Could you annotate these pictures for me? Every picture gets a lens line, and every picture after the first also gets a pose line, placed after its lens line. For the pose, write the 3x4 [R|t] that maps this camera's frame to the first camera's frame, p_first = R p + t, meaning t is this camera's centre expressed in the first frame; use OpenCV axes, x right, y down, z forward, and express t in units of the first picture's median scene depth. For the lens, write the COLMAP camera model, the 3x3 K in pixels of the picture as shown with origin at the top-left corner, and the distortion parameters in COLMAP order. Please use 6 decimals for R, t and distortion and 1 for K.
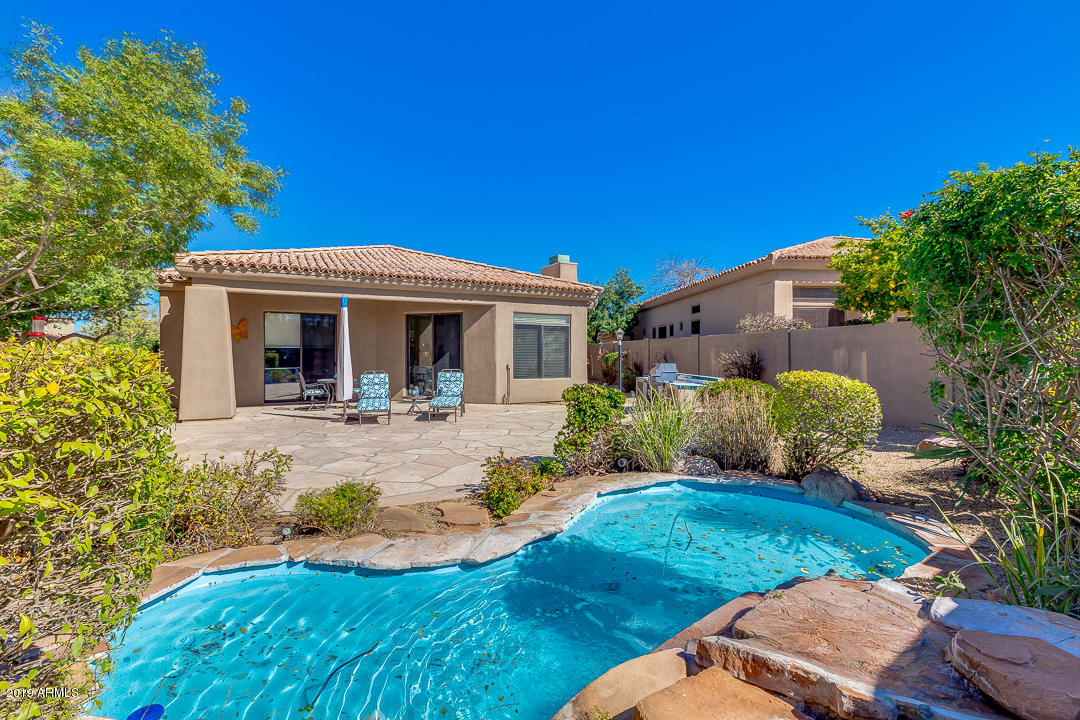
lens RADIAL K [[477.9, 0, 536.9], [0, 477.9, 356.7], [0, 0, 1]] dist [0.000211, 0.000307]
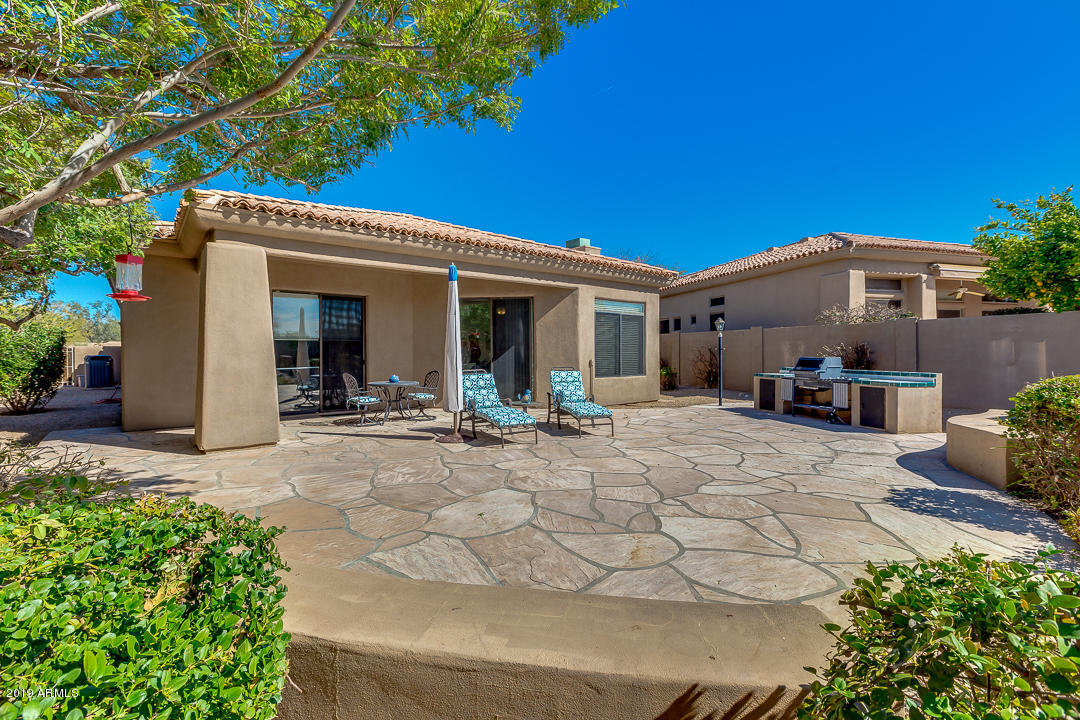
lens RADIAL K [[477.9, 0, 536.9], [0, 477.9, 356.7], [0, 0, 1]] dist [0.000211, 0.000307]
pose [[0.978446, -0.006667, 0.206395, -0.320404], [0.005417, 0.999963, 0.006618, 0.003885], [-0.206432, -0.005357, 0.978446, 0.204559]]
